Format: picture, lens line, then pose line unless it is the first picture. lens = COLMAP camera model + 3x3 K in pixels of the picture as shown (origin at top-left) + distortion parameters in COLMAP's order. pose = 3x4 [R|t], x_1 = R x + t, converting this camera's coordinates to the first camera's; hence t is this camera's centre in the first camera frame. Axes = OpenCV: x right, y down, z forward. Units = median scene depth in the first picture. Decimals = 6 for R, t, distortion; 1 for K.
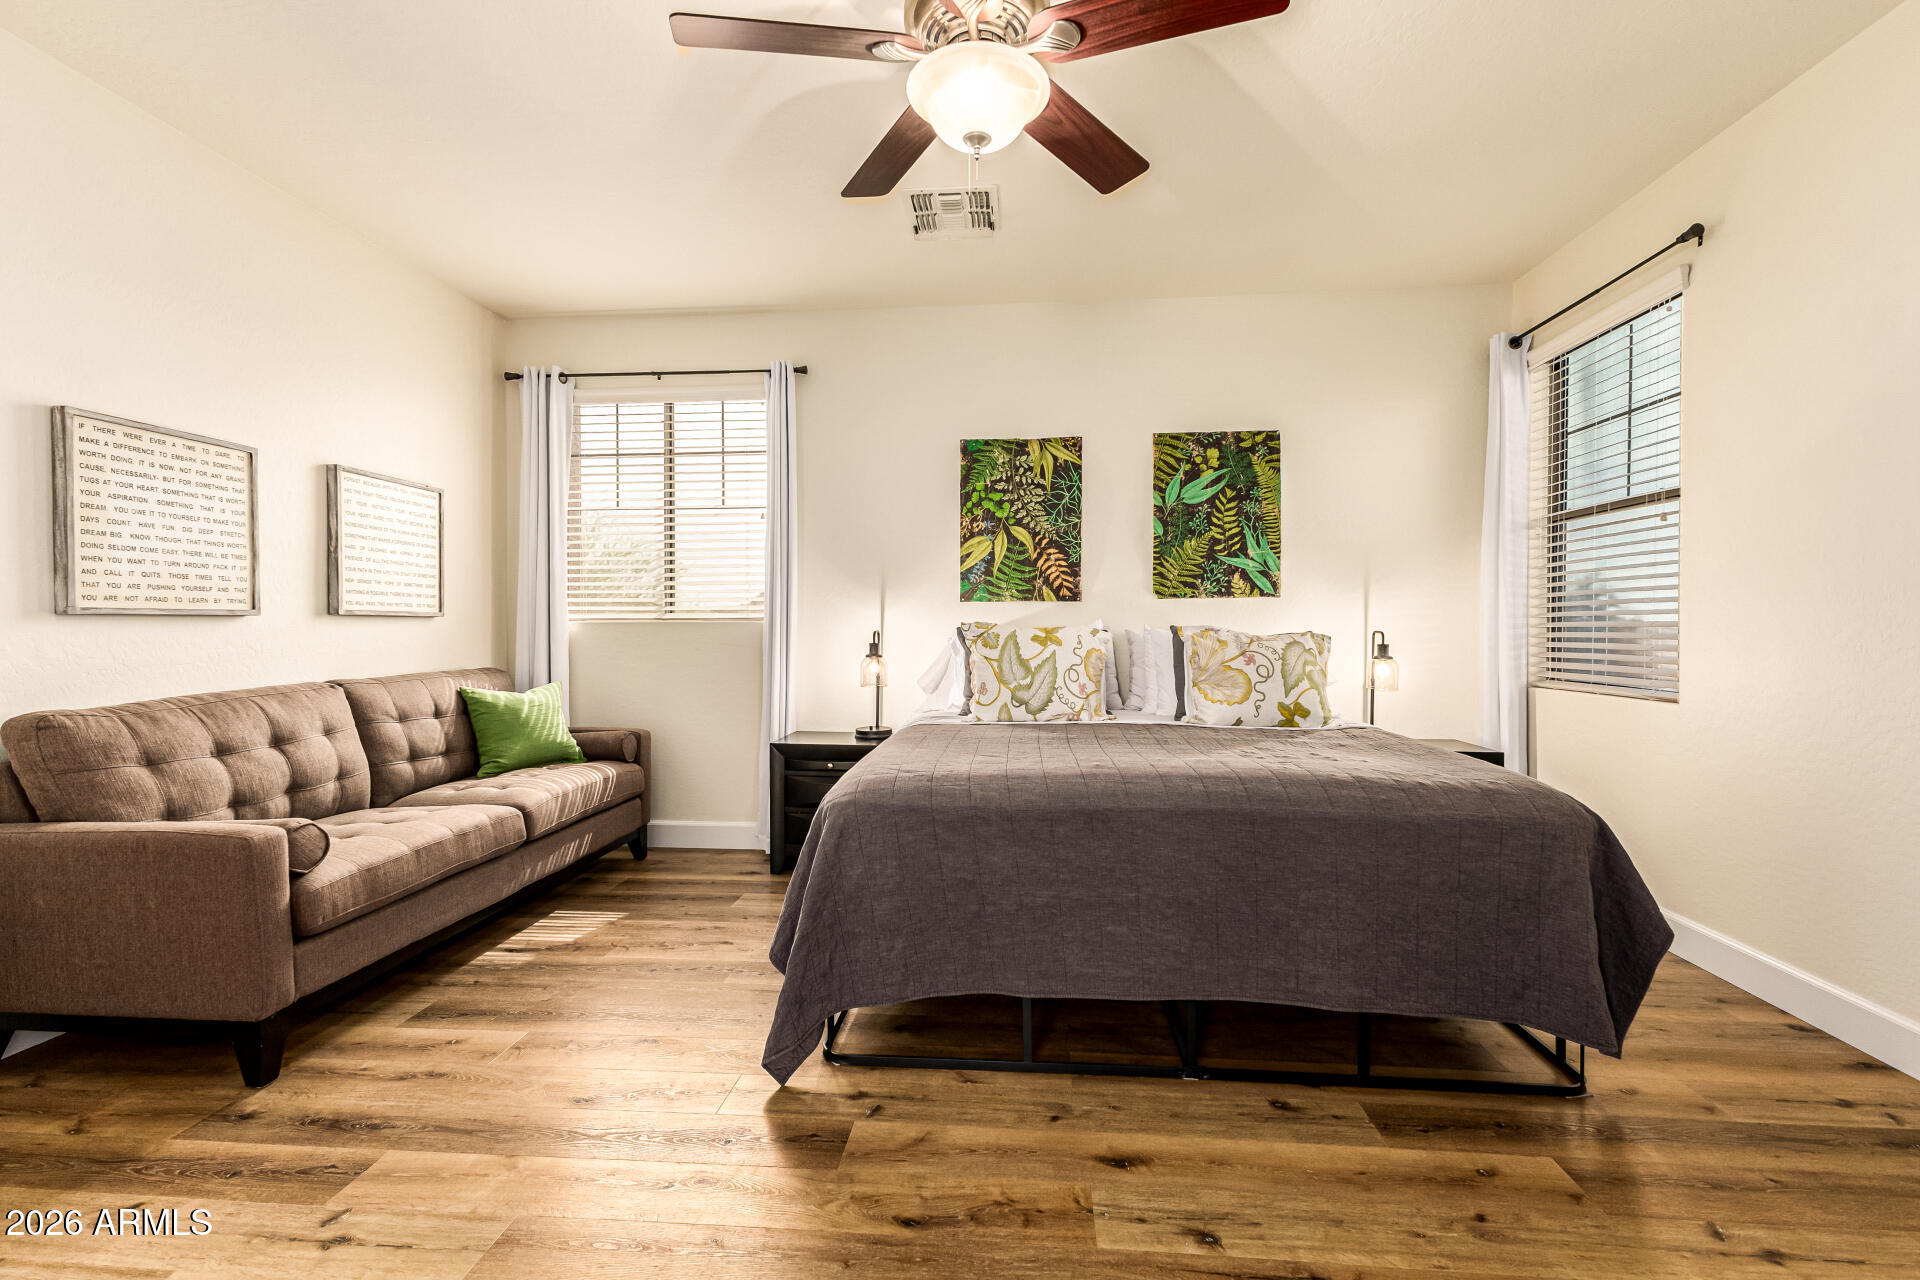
lens RADIAL K [[833.5, 0, 960.0], [0, 833.5, 640.0], [0, 0, 1]] dist [0.004975, -0.000141]
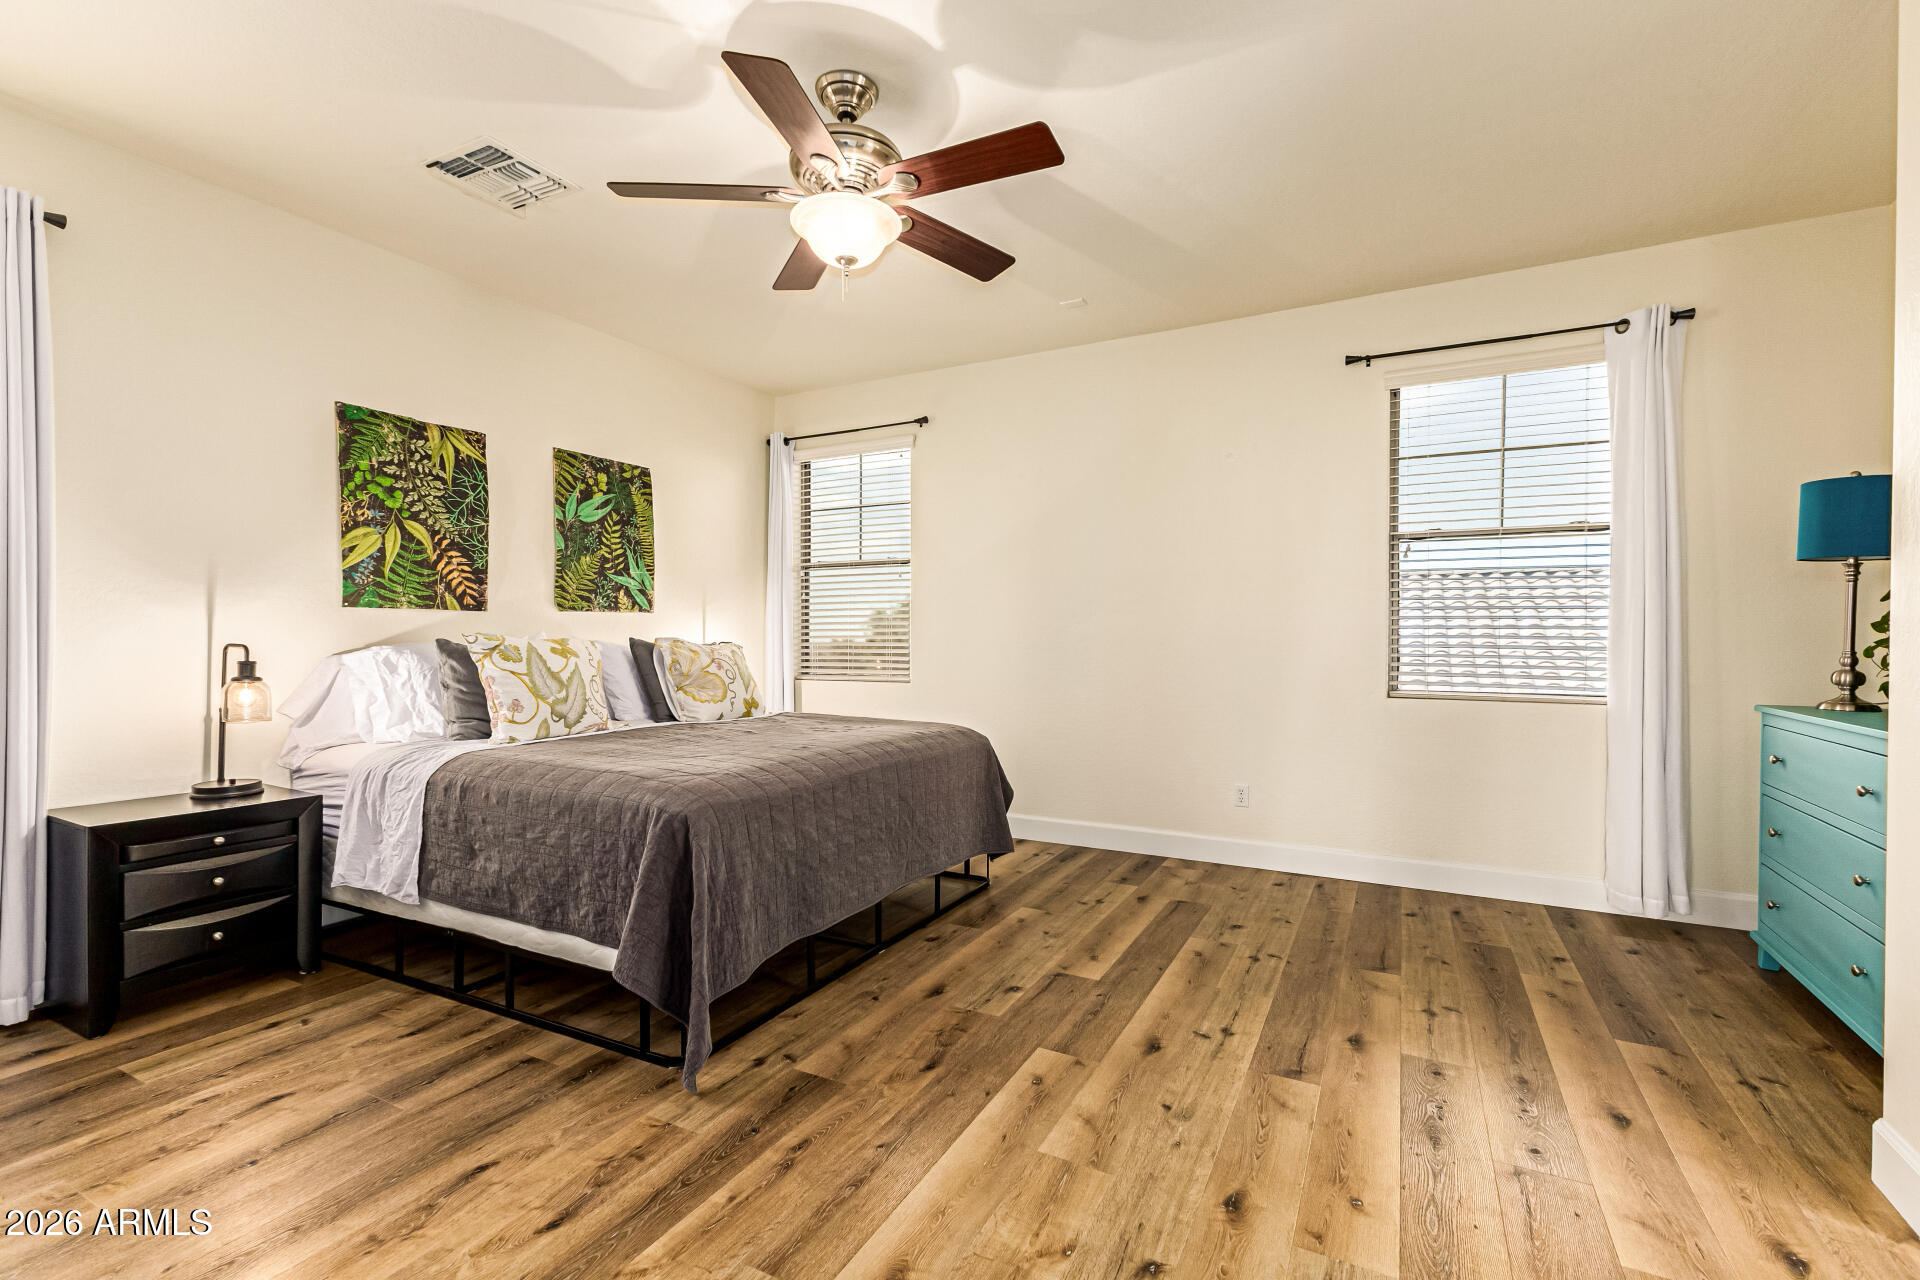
lens RADIAL K [[843.9, 0, 948.6], [0, 843.9, 647.2], [0, 0, 1]] dist [-0.000728, -0.000184]
pose [[0.395190, -0.008590, 0.918559, -0.521384], [0.015110, 0.999882, 0.002850, -0.001353], [-0.918475, 0.012753, 0.395273, 0.160303]]
